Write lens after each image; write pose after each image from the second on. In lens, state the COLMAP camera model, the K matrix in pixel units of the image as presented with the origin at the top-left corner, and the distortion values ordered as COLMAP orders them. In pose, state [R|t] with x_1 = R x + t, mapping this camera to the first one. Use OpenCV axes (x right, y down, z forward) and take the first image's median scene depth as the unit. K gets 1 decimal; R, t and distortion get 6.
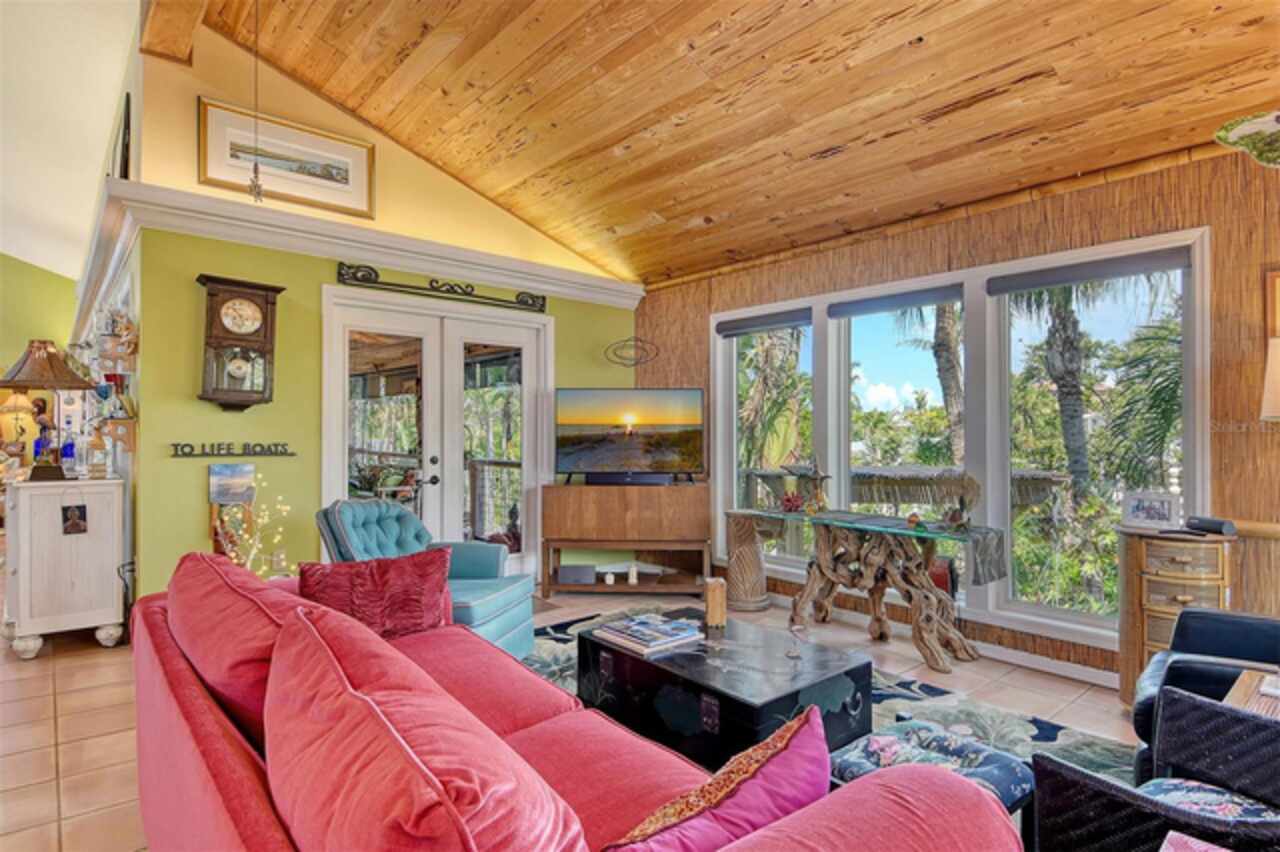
lens RADIAL K [[679.1, 0, 638.7], [0, 679.1, 429.5], [0, 0, 1]] dist [0.001158, -0.002996]
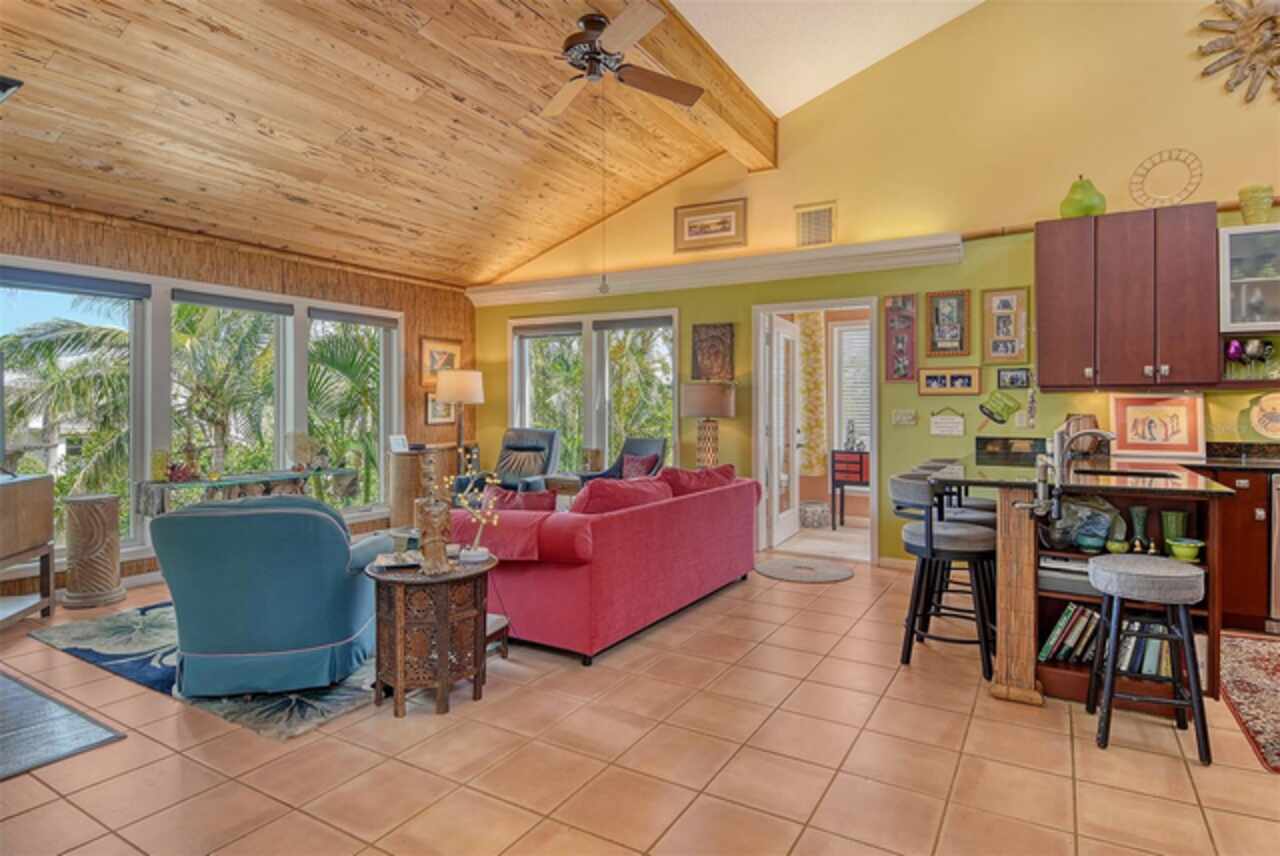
lens RADIAL K [[679.1, 0, 664.4], [0, 679.1, 380.4], [0, 0, 1]] dist [0.001158, -0.002996]
pose [[-0.321567, 0.037112, 0.946159, -1.195627], [-0.009198, 0.999062, -0.042313, 0.004189], [-0.946842, -0.022309, -0.320924, 0.712221]]
